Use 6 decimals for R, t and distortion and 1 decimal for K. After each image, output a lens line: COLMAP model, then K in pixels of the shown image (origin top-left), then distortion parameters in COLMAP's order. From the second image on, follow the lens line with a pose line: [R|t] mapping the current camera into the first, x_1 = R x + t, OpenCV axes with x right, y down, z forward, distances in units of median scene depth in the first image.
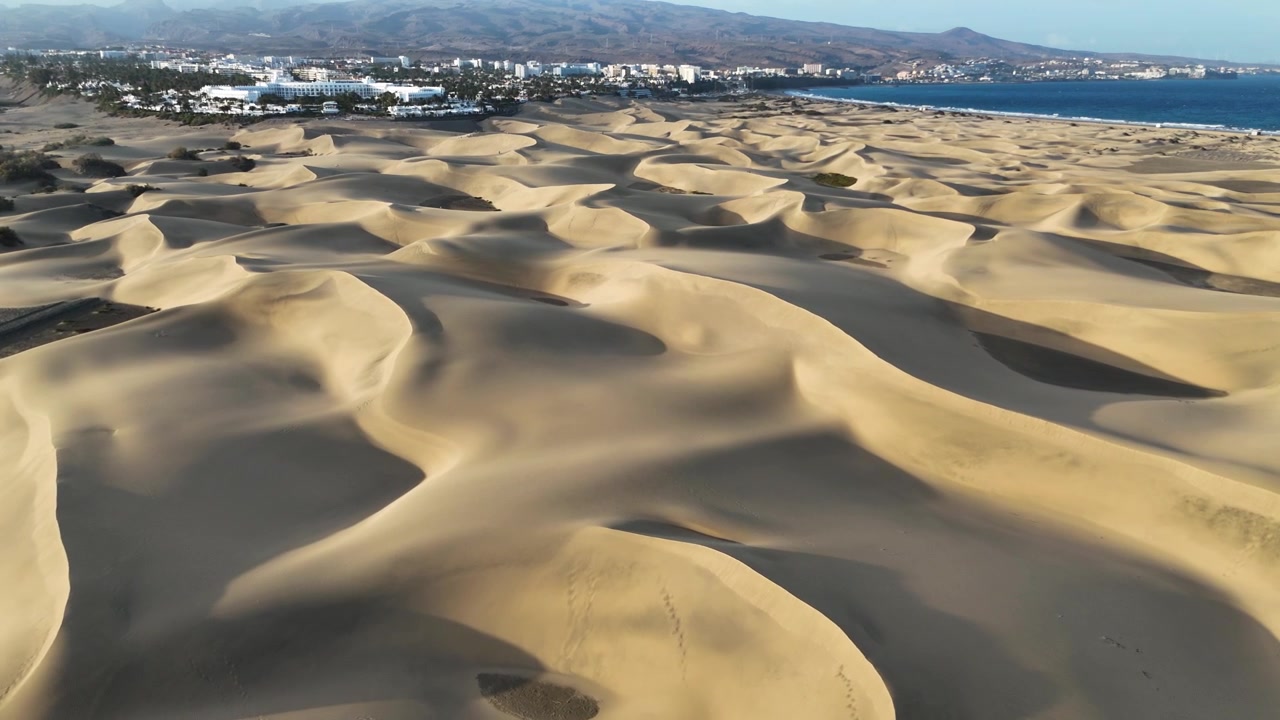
lens RADIAL K [[965.6, 0, 640.0], [0, 965.6, 360.0], [0, 0, 1]] dist [0.083529, -0.068663]
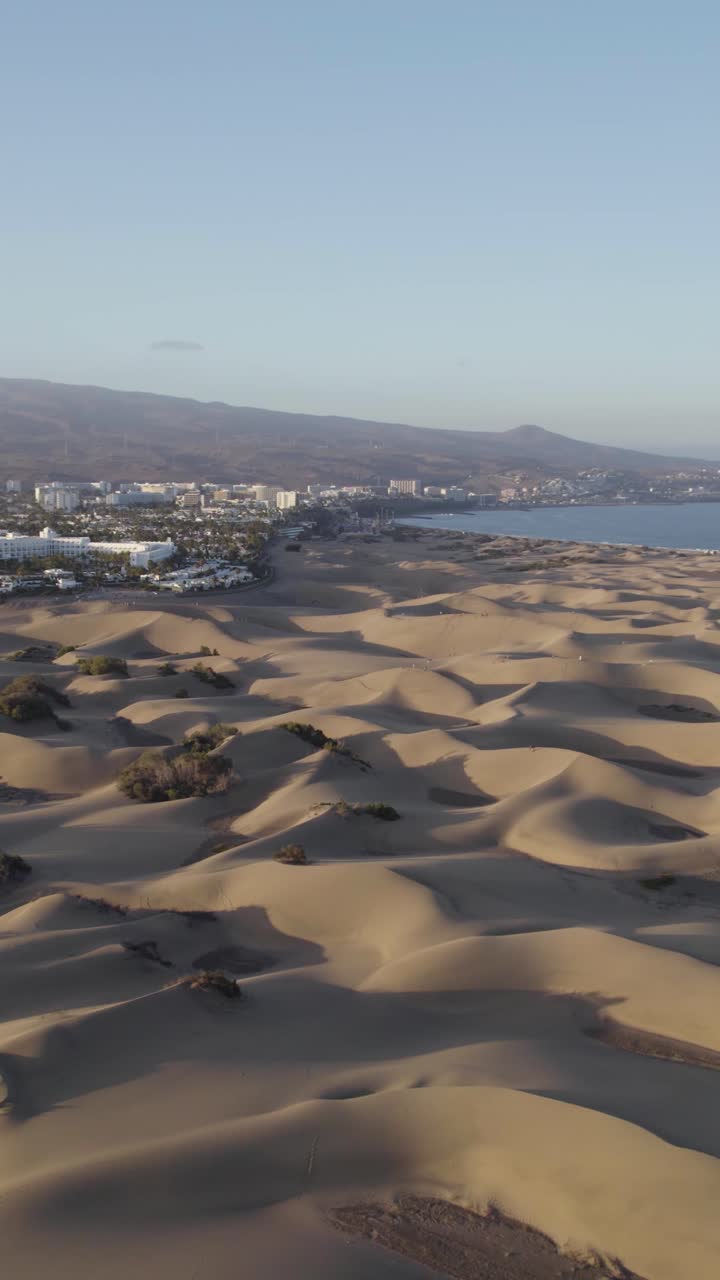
lens RADIAL K [[1505.6, 0, 360.0], [0, 1505.6, 640.0], [0, 0, 1]] dist [-0.044683, -0.014107]
pose [[0.976660, -0.029964, 0.212692, -0.261755], [0.068064, 0.982364, -0.174148, -0.017688], [-0.203723, 0.184560, 0.961475, -0.023388]]
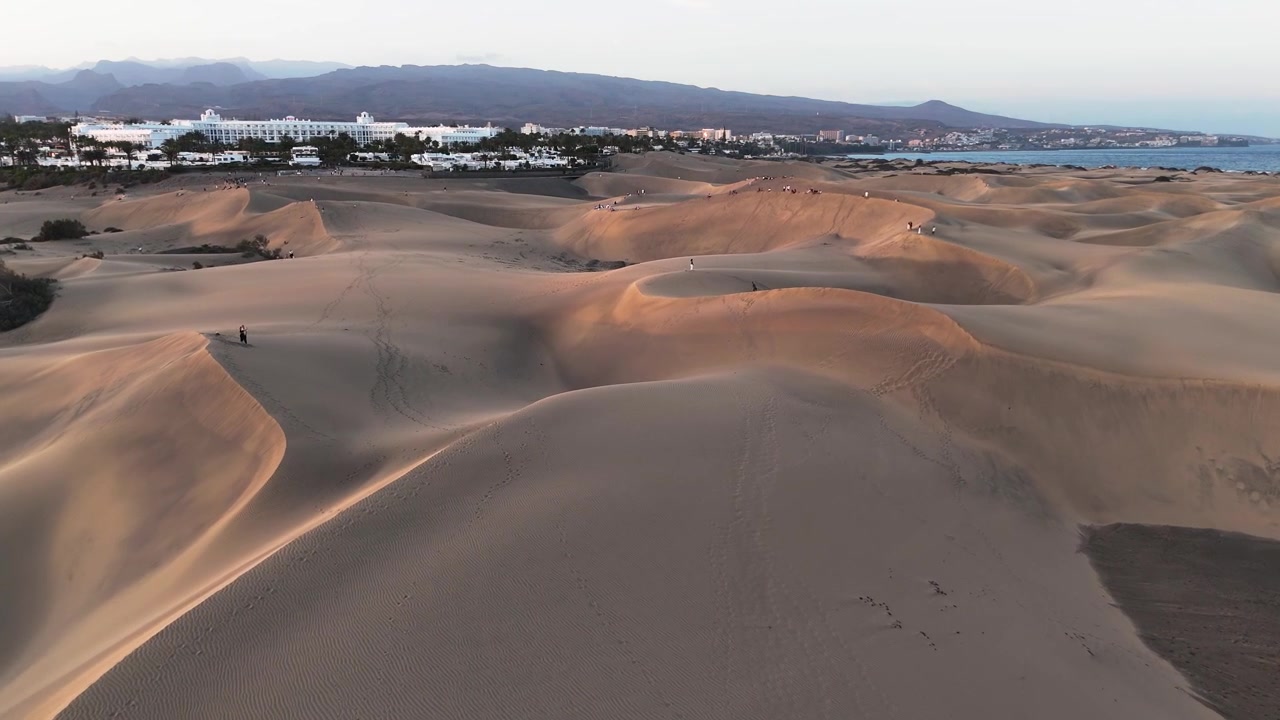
lens RADIAL K [[965.6, 0, 640.0], [0, 965.6, 360.0], [0, 0, 1]] dist [0.083529, -0.068663]
pose [[0.999120, -0.014777, 0.039259, -0.119733], [0.017633, 0.997145, -0.073418, -0.080042], [-0.038062, 0.074045, 0.996528, 0.359150]]
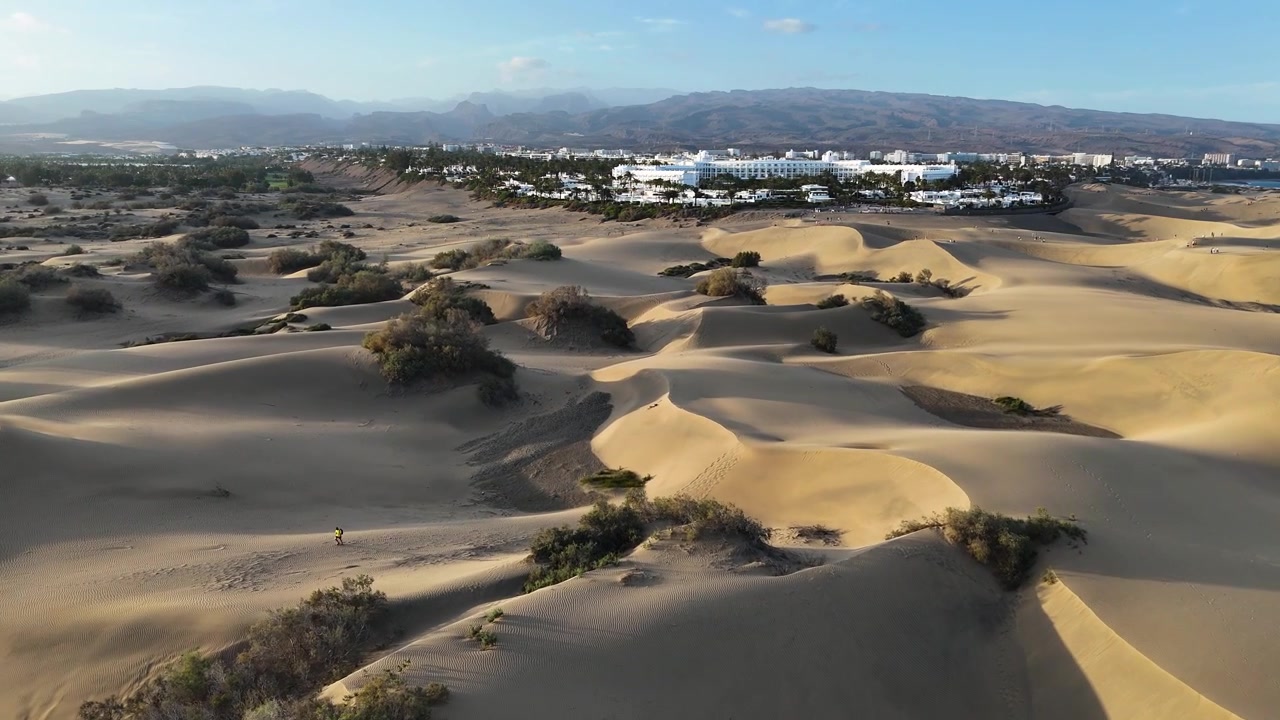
lens RADIAL K [[965.6, 0, 640.0], [0, 965.6, 360.0], [0, 0, 1]] dist [0.083529, -0.068663]
pose [[0.963773, 0.054341, -0.261130, -0.198849], [-0.078866, 0.993309, -0.084370, -0.069994], [0.254798, 0.101908, 0.961609, 0.294898]]
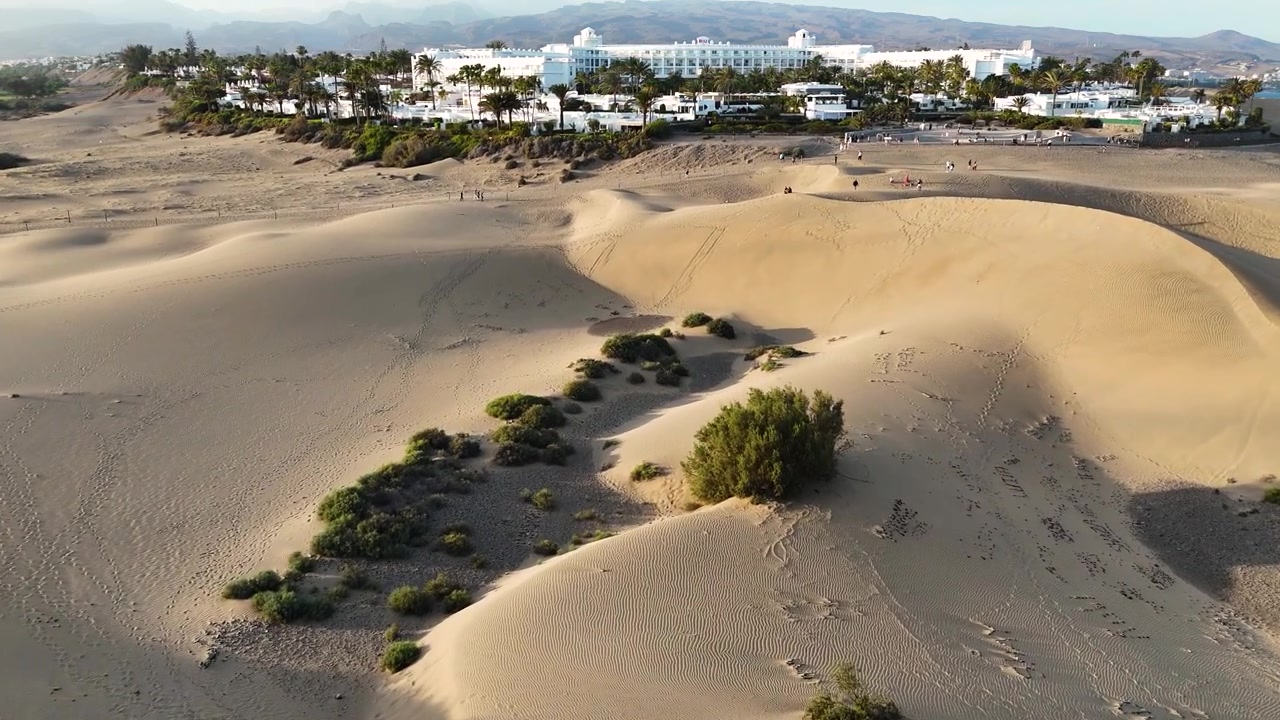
lens RADIAL K [[965.6, 0, 640.0], [0, 965.6, 360.0], [0, 0, 1]] dist [0.083529, -0.068663]
pose [[0.986288, 0.043771, -0.159121, -0.247273], [-0.046129, 0.998873, -0.011157, -0.134093], [0.158453, 0.018344, 0.987196, 0.540438]]
